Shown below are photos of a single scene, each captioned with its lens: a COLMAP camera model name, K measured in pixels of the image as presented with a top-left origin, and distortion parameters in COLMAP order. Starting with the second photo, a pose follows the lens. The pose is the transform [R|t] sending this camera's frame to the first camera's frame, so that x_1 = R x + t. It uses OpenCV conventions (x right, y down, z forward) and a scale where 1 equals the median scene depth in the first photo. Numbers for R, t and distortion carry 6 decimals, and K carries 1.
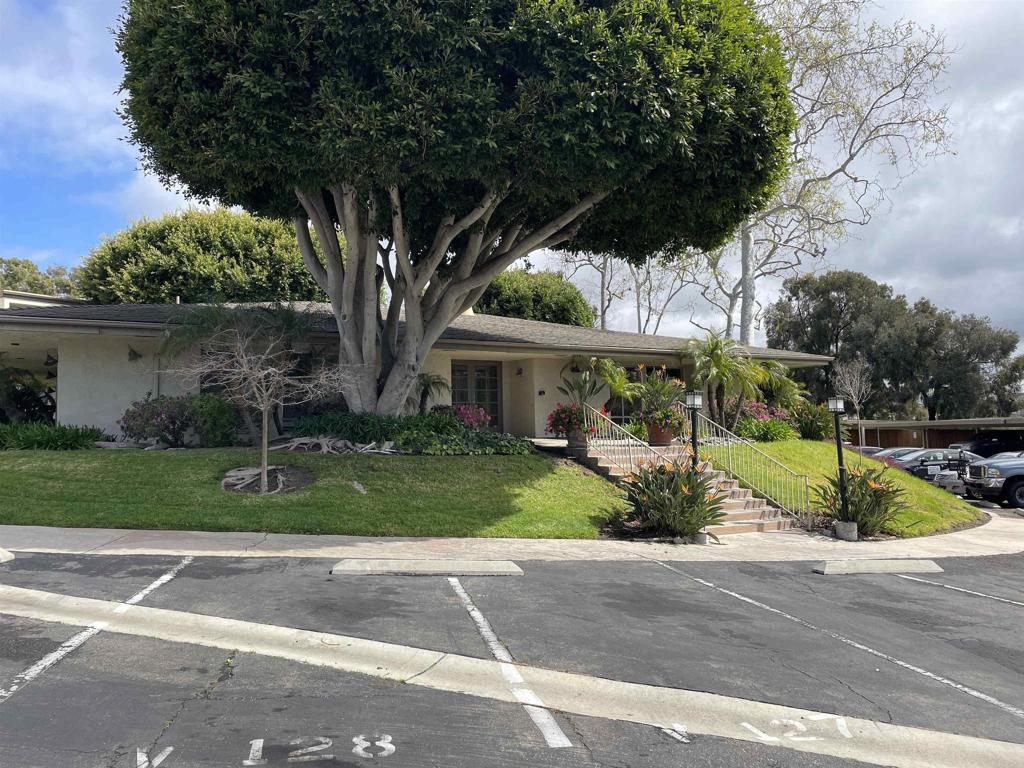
lens RADIAL K [[783.9, 0, 512.9], [0, 783.9, 383.8], [0, 0, 1]] dist [0.055560, -0.000670]
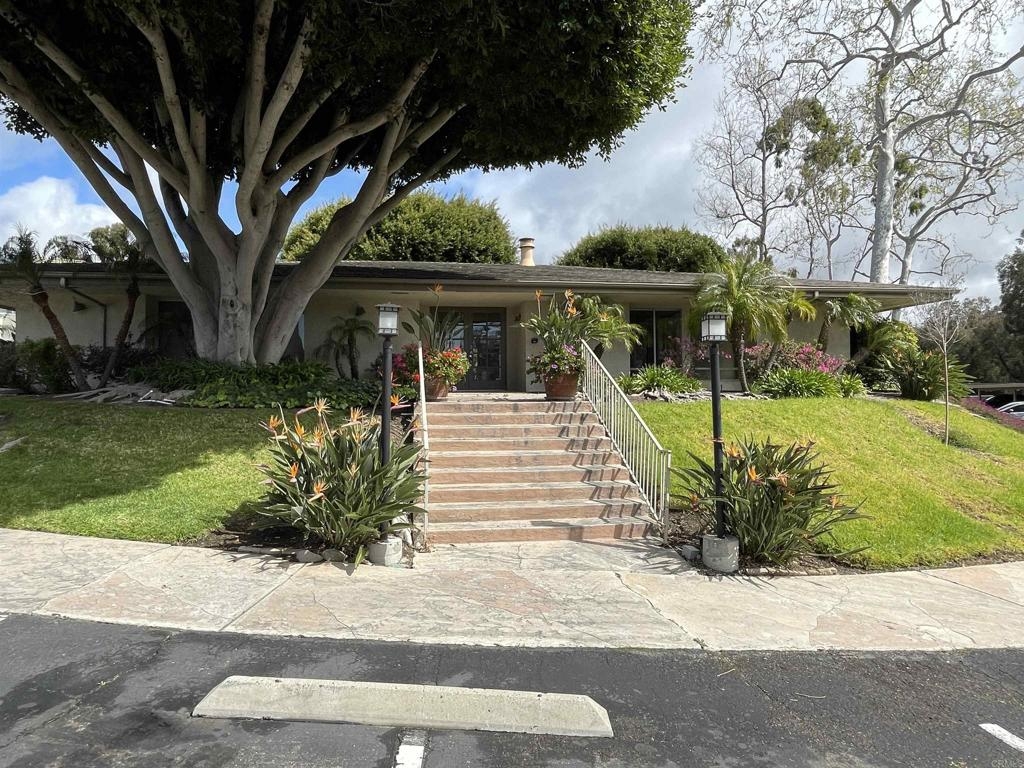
lens RADIAL K [[630.6, 0, 510.9], [0, 630.6, 386.5], [0, 0, 1]] dist [-0.005843, 0.001216]
pose [[0.924099, 0.007613, -0.382078, 0.217495], [0.013150, 0.998576, 0.051700, 0.020322], [0.381928, -0.052800, 0.922683, 0.257258]]
